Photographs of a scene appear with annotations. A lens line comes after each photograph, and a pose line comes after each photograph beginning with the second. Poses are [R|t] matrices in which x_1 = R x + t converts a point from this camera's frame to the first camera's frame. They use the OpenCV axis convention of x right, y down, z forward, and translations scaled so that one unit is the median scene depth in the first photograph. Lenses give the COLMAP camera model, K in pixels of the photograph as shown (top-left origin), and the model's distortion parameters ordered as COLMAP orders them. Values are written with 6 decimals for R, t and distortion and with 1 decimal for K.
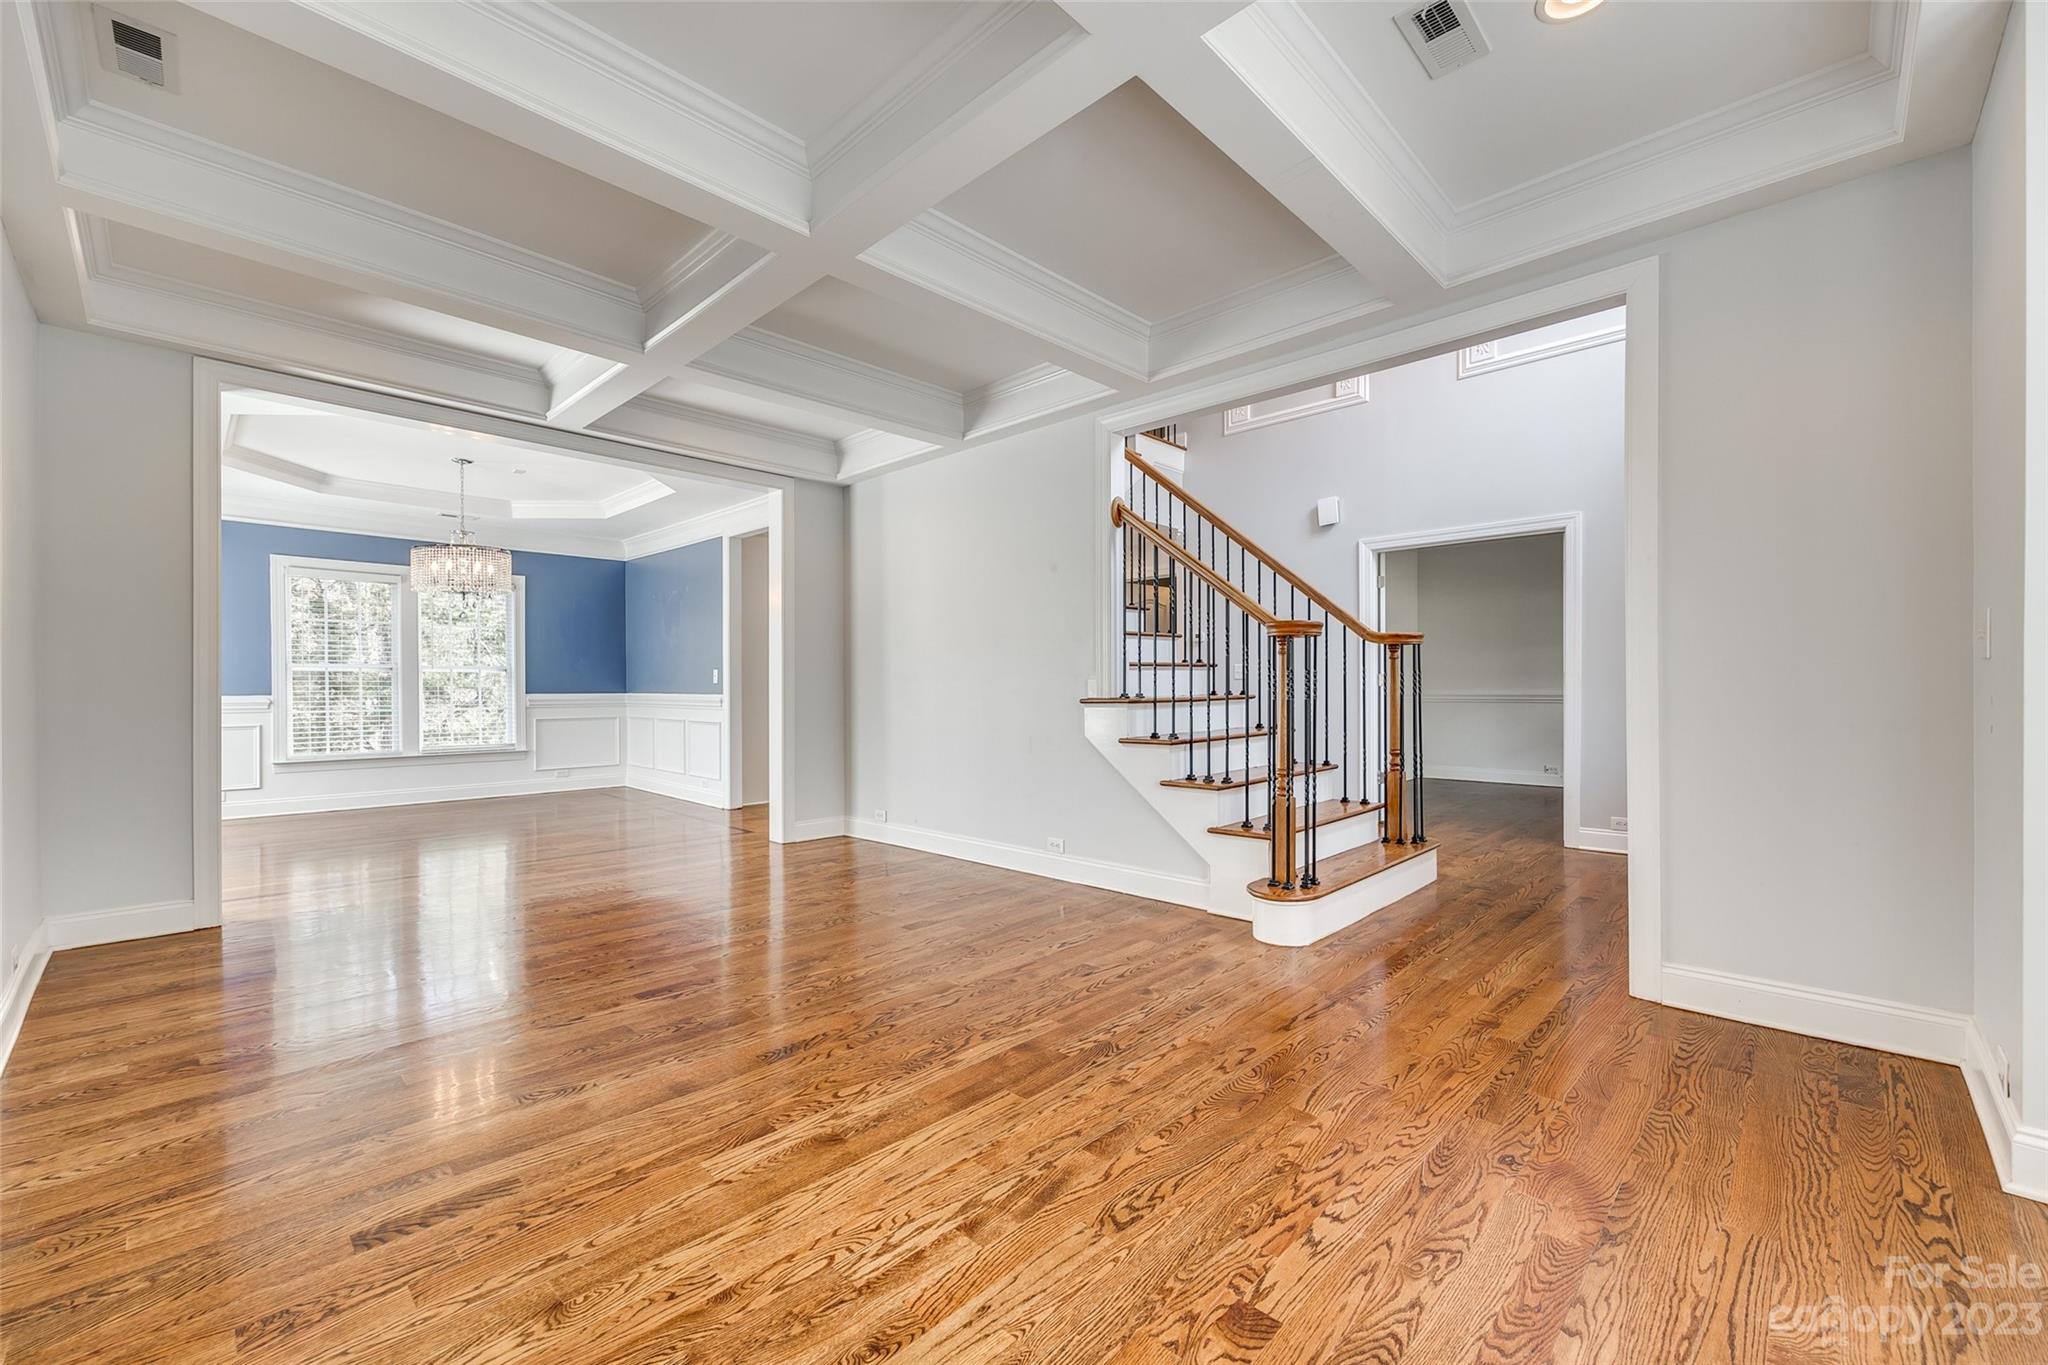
lens RADIAL K [[832.3, 0, 1033.3], [0, 832.3, 685.0], [0, 0, 1]] dist [-0.002512, -0.000049]
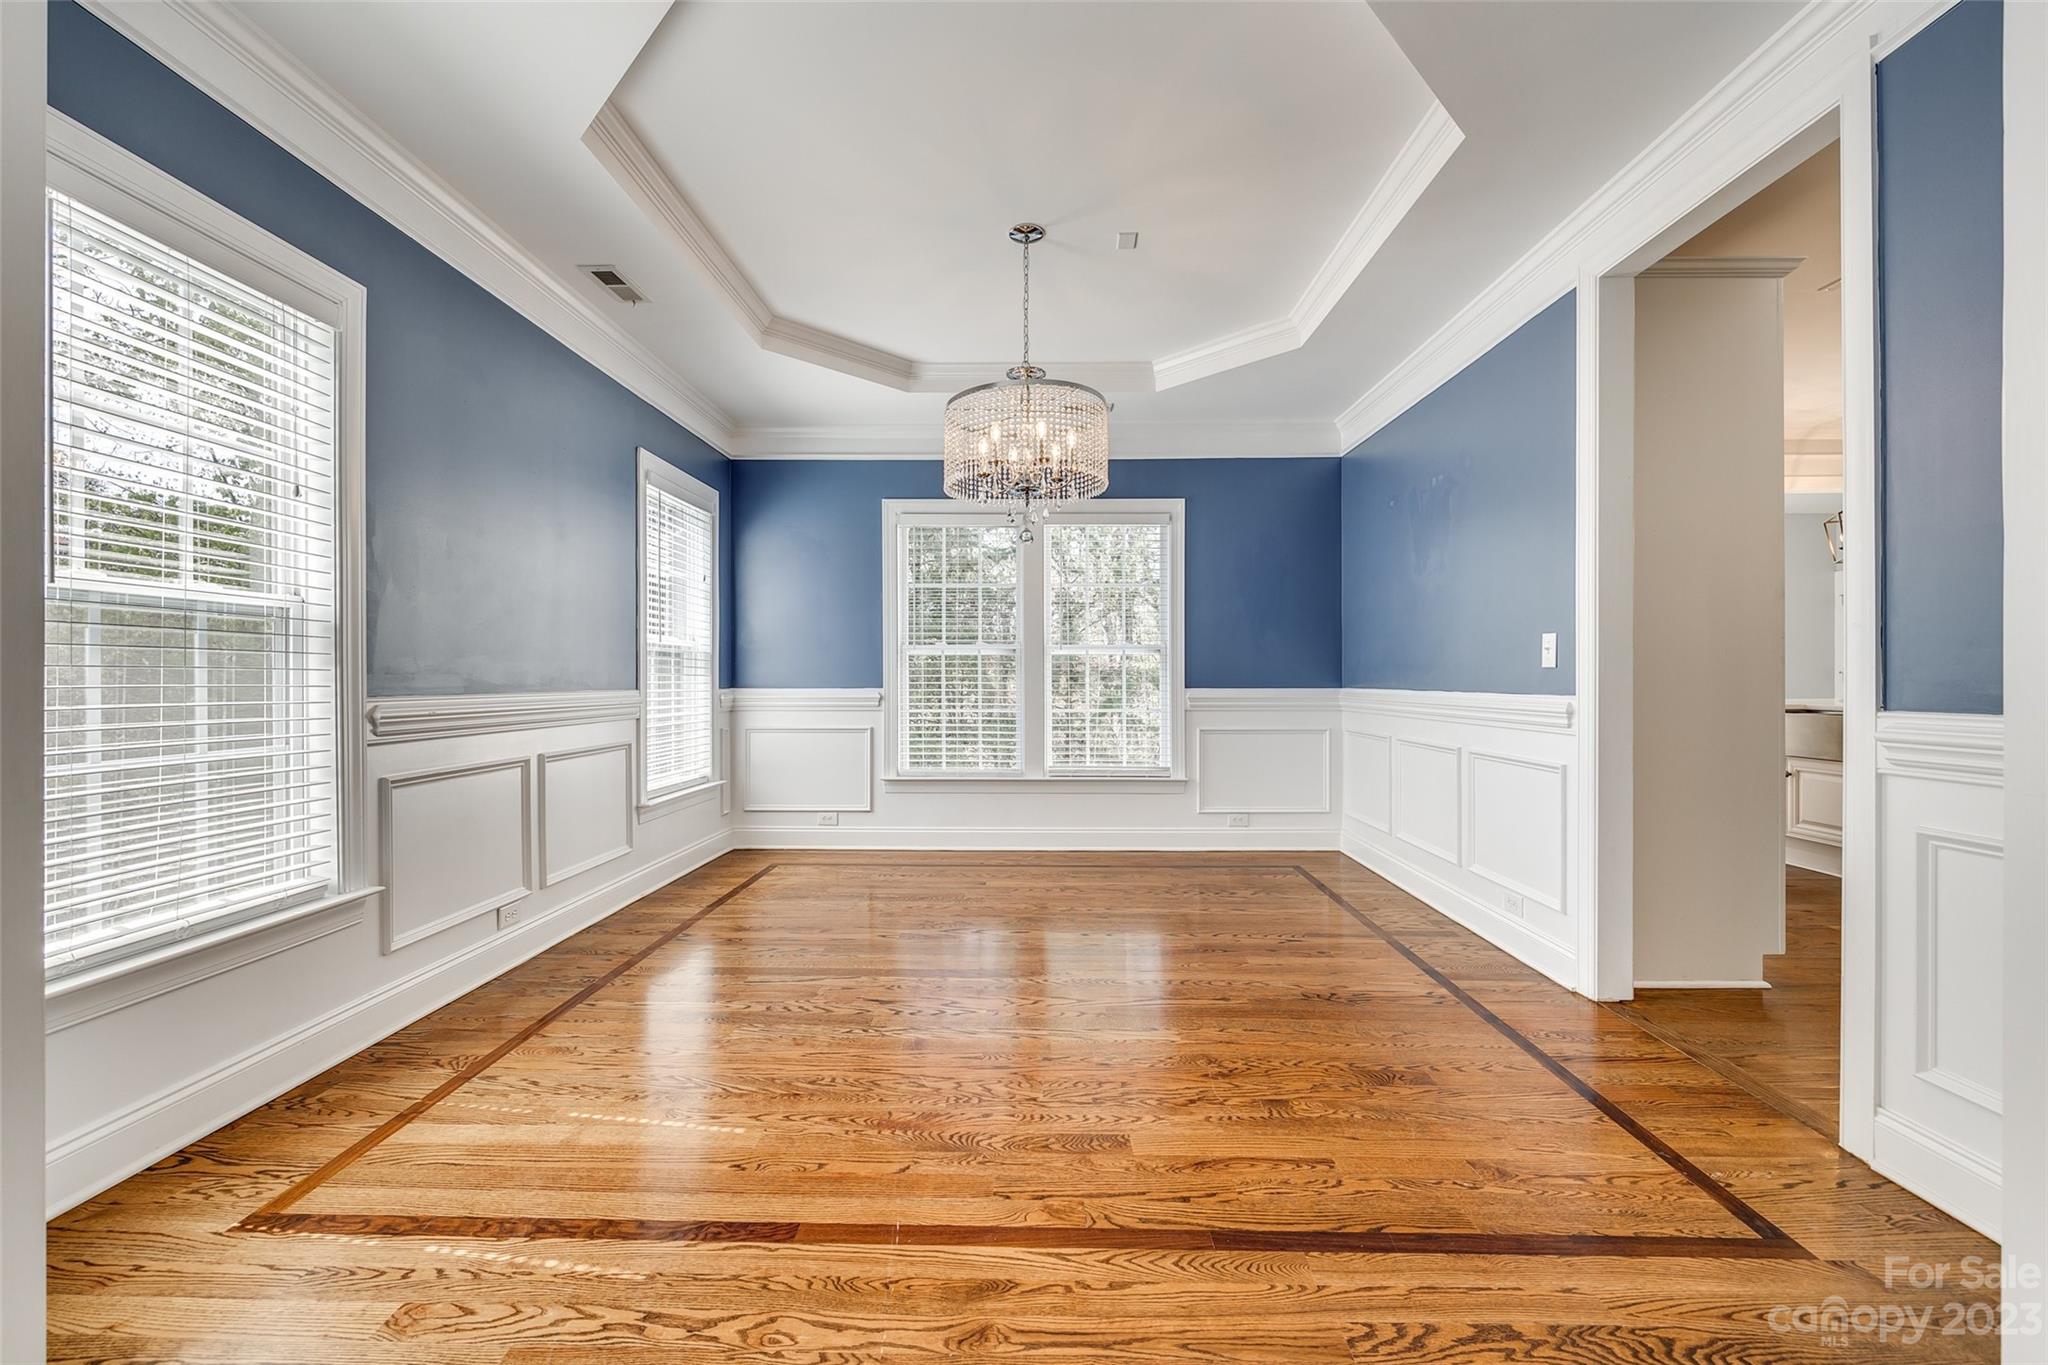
lens RADIAL K [[832.3, 0, 1031.0], [0, 832.3, 680.7], [0, 0, 1]] dist [-0.002512, -0.000049]
pose [[0.678990, 0.001800, -0.734145, -0.277572], [0.003827, 0.999975, 0.005991, 0.001474], [0.734137, -0.006878, 0.678966, 0.579548]]
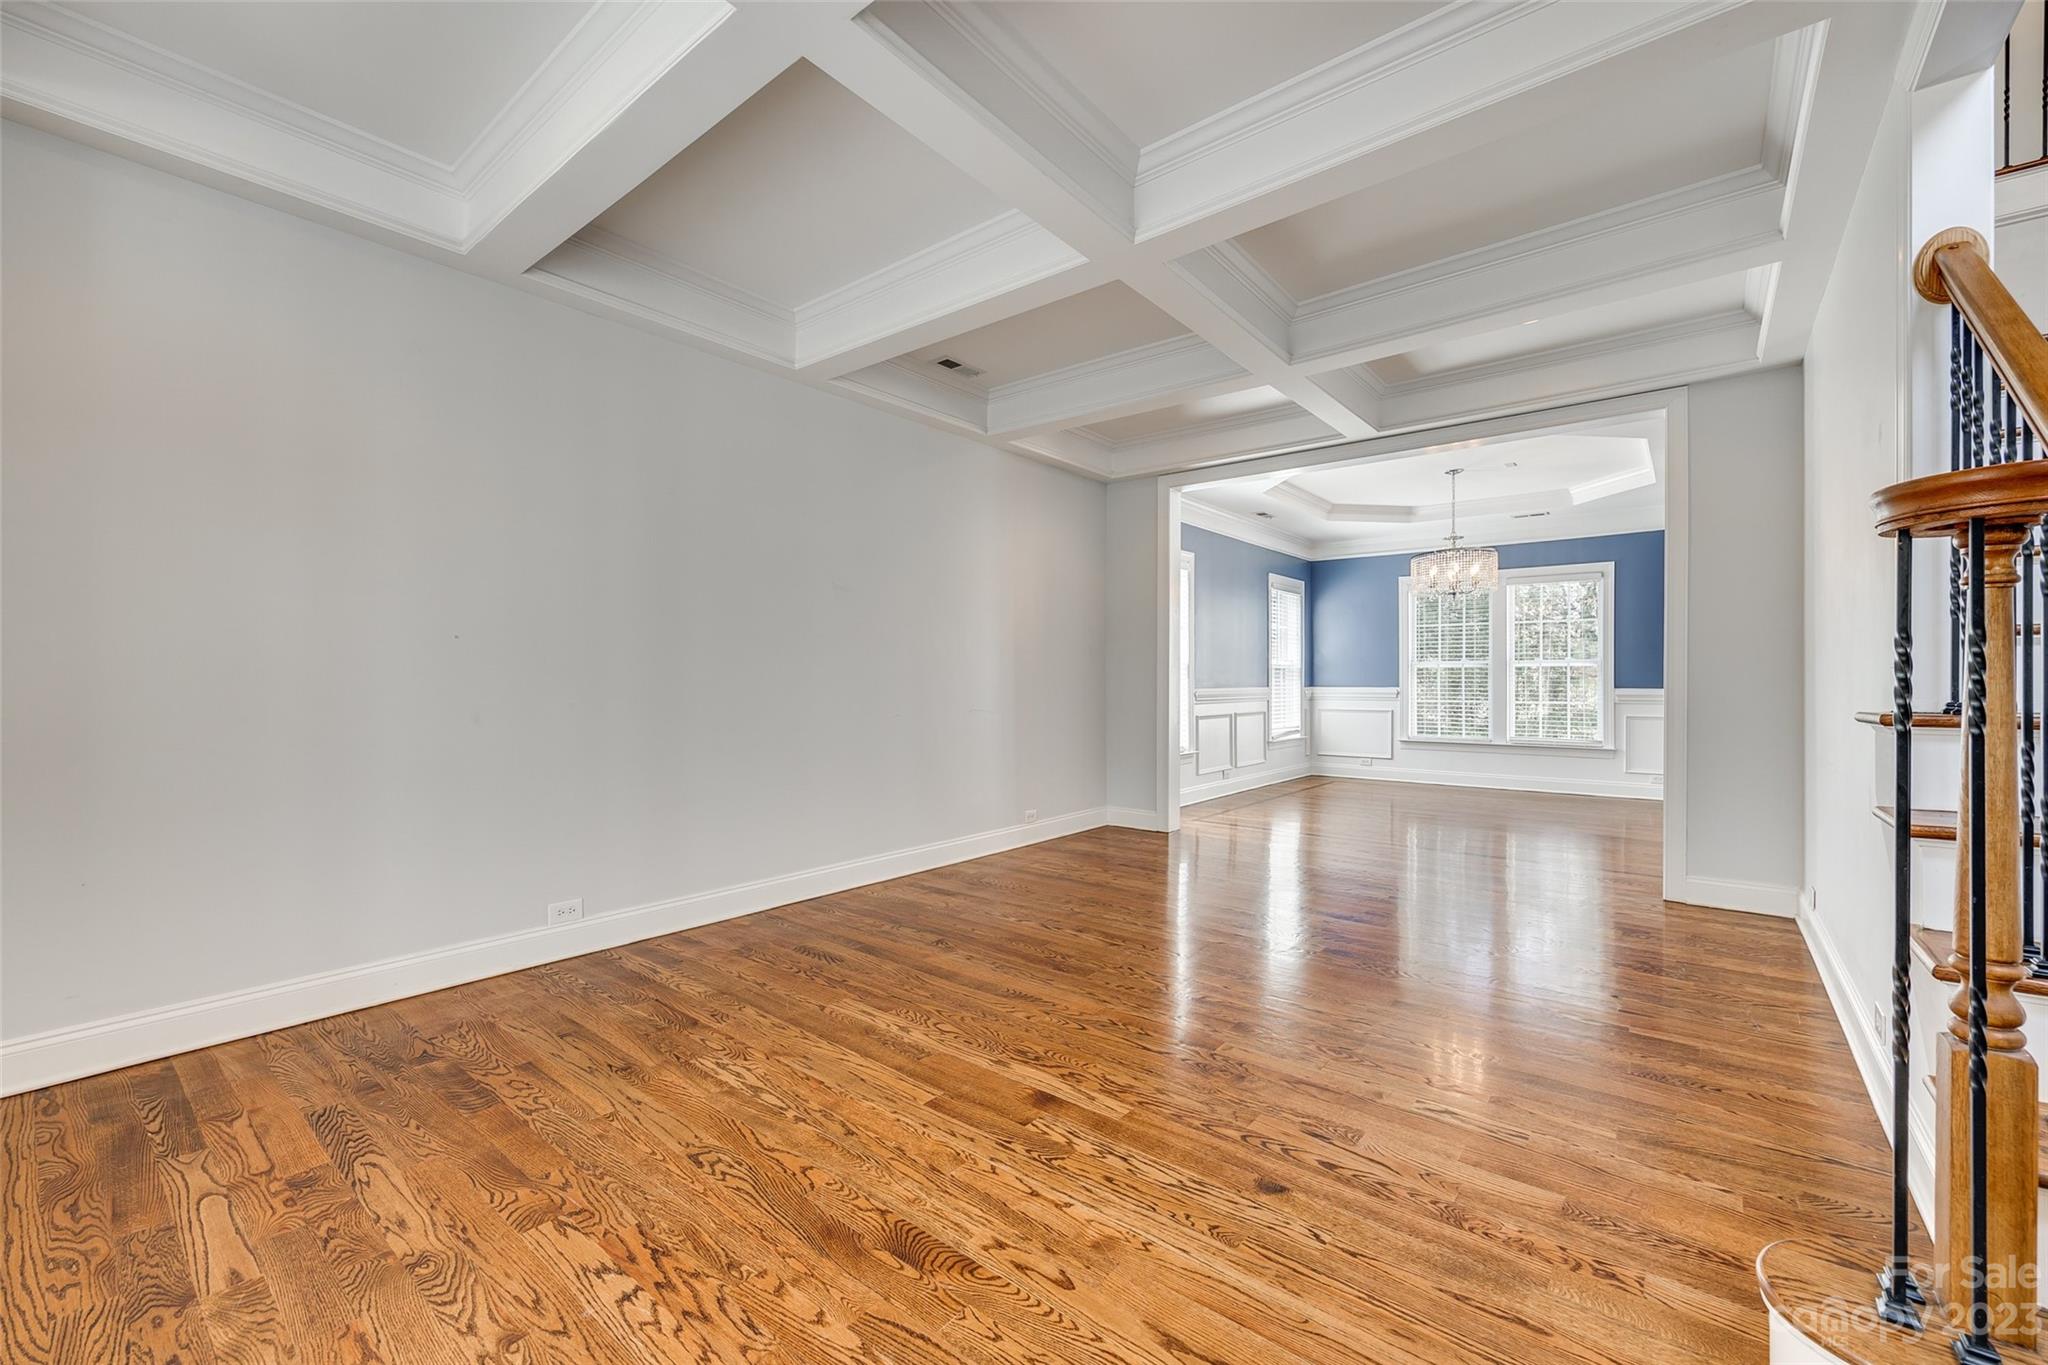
lens RADIAL K [[832.3, 0, 1032.3], [0, 832.3, 682.1], [0, 0, 1]] dist [-0.002512, -0.000049]
pose [[0.089762, 0.006051, -0.995945, 0.301792], [0.001786, 0.999979, 0.006237, -0.004256], [0.995962, -0.002339, 0.089749, 0.316719]]
